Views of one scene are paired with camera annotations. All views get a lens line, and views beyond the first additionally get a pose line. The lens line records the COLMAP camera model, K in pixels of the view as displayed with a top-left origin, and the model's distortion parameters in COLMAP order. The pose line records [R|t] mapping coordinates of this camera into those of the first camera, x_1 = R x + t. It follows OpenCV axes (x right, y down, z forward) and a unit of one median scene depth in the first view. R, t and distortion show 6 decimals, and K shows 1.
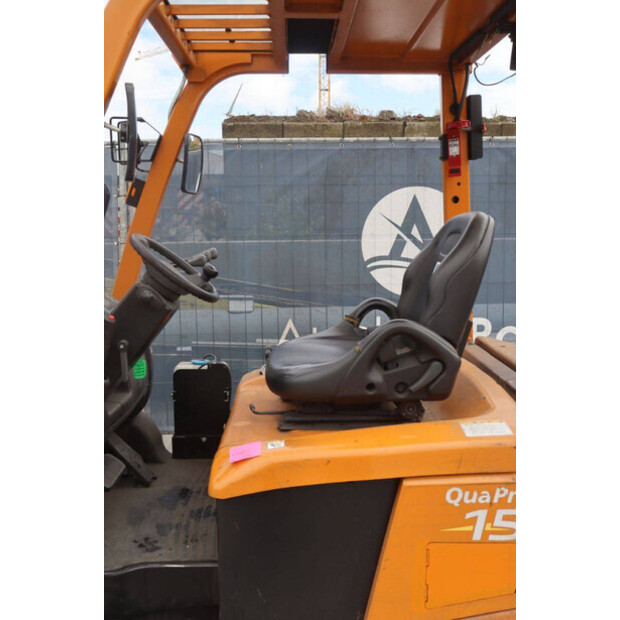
lens RADIAL K [[669.4, 0, 306.1], [0, 669.4, 312.5], [0, 0, 1]] dist [-0.023474, 0.000000]
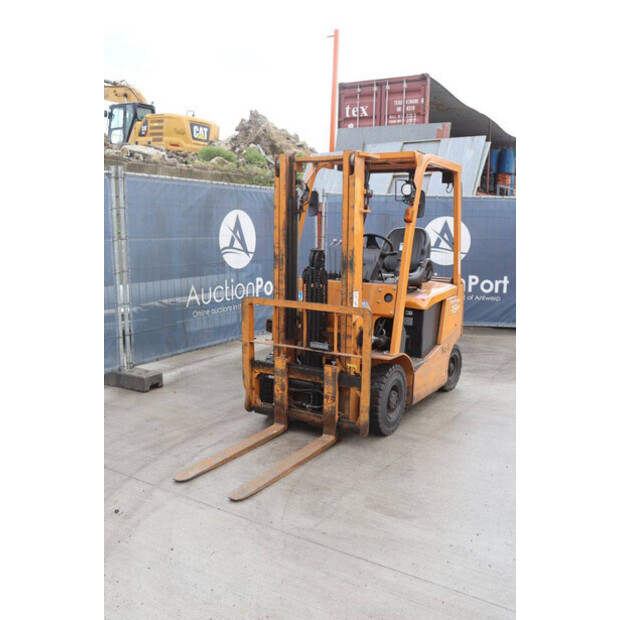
lens RADIAL K [[570.8, 0, 302.2], [0, 570.8, 312.9], [0, 0, 1]] dist [-0.084876, 0.000000]
pose [[0.553905, -0.112940, 0.824884, -4.752110], [0.102342, 0.992479, 0.067165, 0.051790], [-0.826266, 0.047217, 0.561298, -0.116764]]
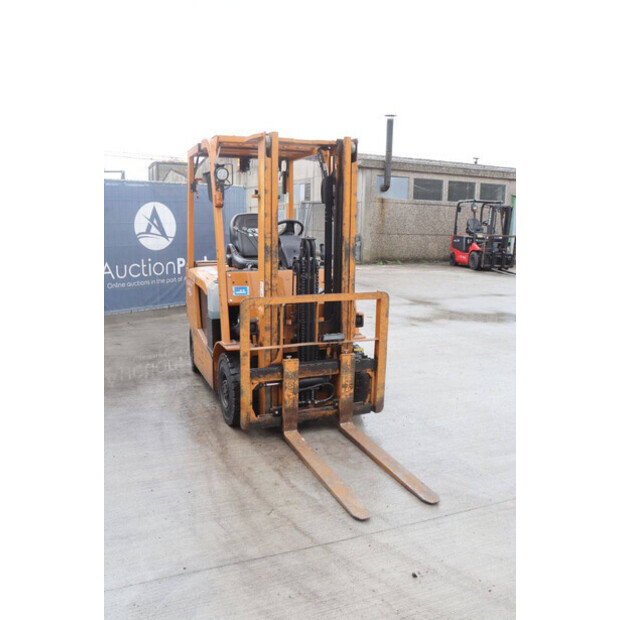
lens RADIAL K [[519.1, 0, 292.4], [0, 519.1, 320.6], [0, 0, 1]] dist [-0.104543, 0.016099]
pose [[-0.319289, -0.185776, 0.929269, -4.654448], [0.127159, 0.963330, 0.236276, -0.230812], [-0.939087, 0.193605, -0.283958, 1.929377]]
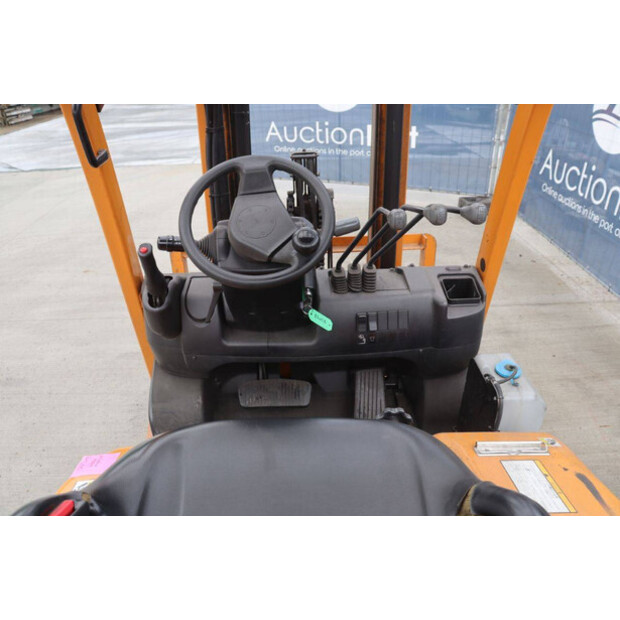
lens RADIAL K [[502.8, 0, 305.8], [0, 502.8, 308.4], [0, 0, 1]] dist [-0.096555, 0.024493]
pose [[0.019193, 0.474893, -0.879834, 0.331088], [-0.120760, 0.874655, 0.469463, -0.256121], [0.992496, 0.097238, 0.074136, 1.136769]]
